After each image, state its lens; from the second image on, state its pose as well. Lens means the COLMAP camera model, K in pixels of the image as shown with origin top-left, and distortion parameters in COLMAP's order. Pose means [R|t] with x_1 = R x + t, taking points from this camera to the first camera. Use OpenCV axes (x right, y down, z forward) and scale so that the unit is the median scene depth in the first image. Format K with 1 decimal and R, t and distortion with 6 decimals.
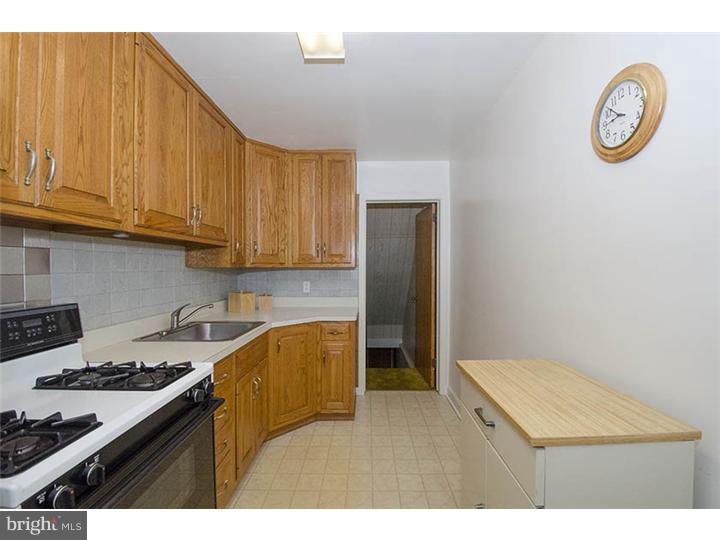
lens RADIAL K [[315.7, 0, 363.8], [0, 315.7, 271.4], [0, 0, 1]] dist [-0.003115, -0.007898]
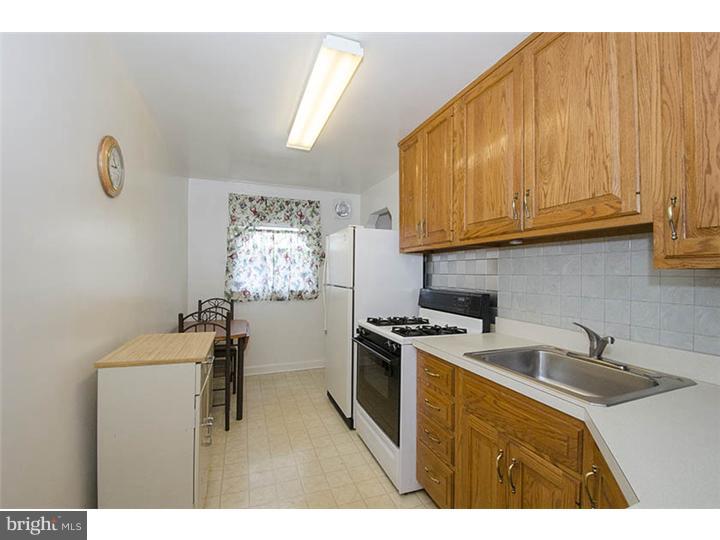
lens RADIAL K [[315.7, 0, 361.6], [0, 315.7, 267.2], [0, 0, 1]] dist [-0.003115, -0.007898]
pose [[-0.935829, -0.008280, -0.352356, 0.108737], [-0.007269, 0.999965, -0.004191, -0.010709], [0.352379, -0.001361, -0.935857, 1.315724]]
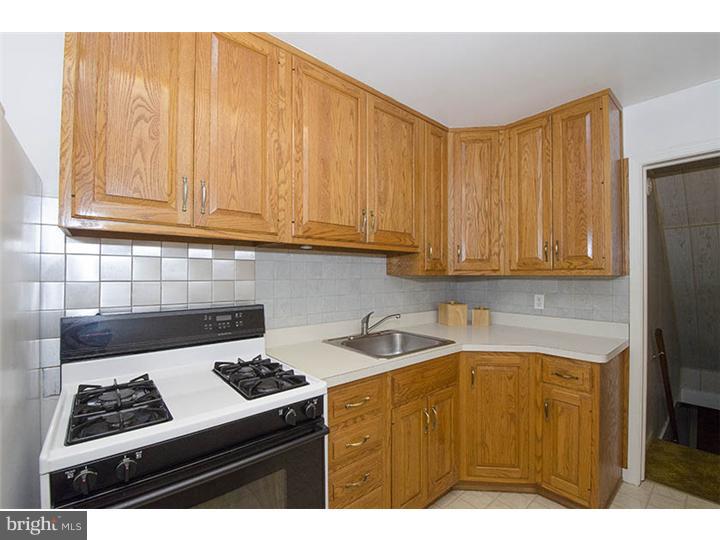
lens RADIAL K [[315.7, 0, 356.0], [0, 315.7, 272.0], [0, 0, 1]] dist [-0.003115, -0.007898]
pose [[0.649628, -0.005851, -0.760230, 0.147491], [-0.011131, 0.999790, -0.017206, -0.004858], [0.760171, 0.019639, 0.649426, 0.280335]]
